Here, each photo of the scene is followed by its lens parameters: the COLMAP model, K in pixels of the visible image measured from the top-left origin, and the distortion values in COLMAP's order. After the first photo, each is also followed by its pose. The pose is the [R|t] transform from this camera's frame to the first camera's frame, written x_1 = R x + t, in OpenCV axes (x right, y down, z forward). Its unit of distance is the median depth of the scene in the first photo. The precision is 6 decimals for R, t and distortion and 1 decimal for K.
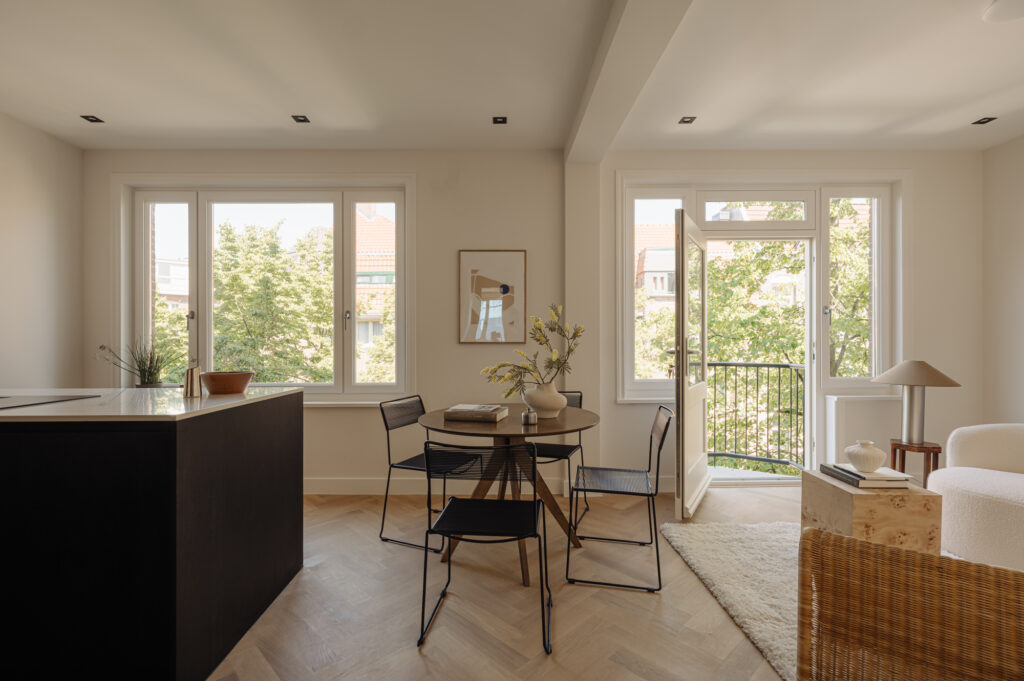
lens RADIAL K [[487.1, 0, 511.1], [0, 487.1, 344.7], [0, 0, 1]] dist [-0.000355, -0.000337]
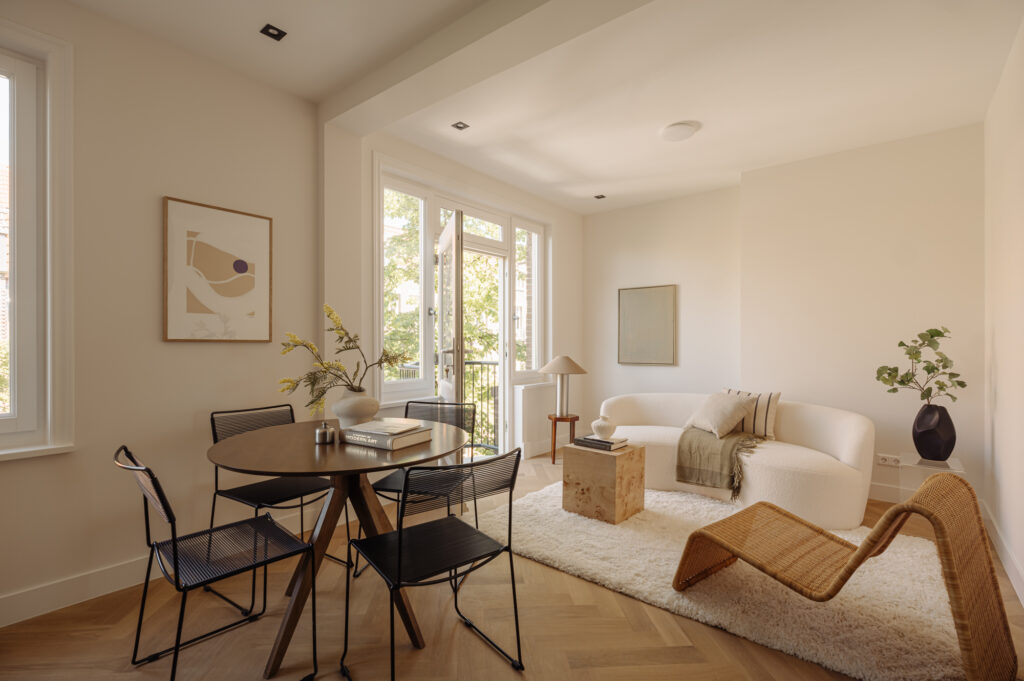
lens RADIAL K [[473.3, 0, 511.7], [0, 473.3, 344.9], [0, 0, 1]] dist [0.001975, 0.000039]
pose [[0.635659, 0.001972, 0.771967, -0.305224], [0.000352, 0.999996, -0.002844, 0.004181], [-0.771970, 0.002080, 0.635656, 0.252697]]
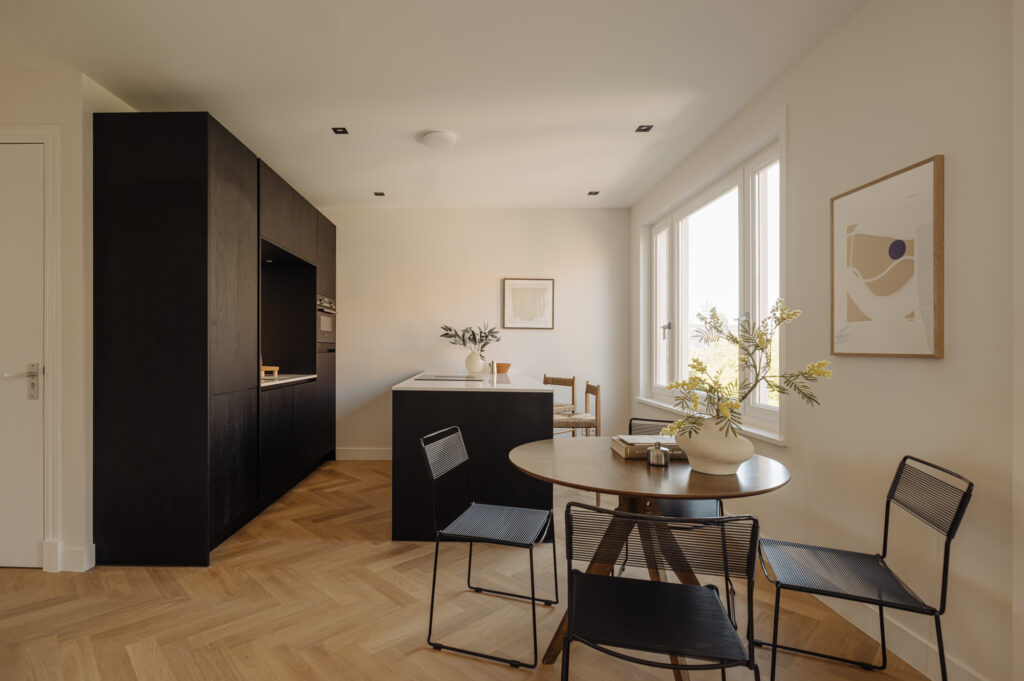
lens RADIAL K [[489.1, 0, 463.0], [0, 489.1, 350.9], [0, 0, 1]] dist [-0.020595, 0.000344]
pose [[-0.028065, 0.006051, -0.999588, 0.505294], [-0.010746, 0.999922, 0.006355, -0.007657], [0.999548, 0.010920, -0.027998, 0.580530]]
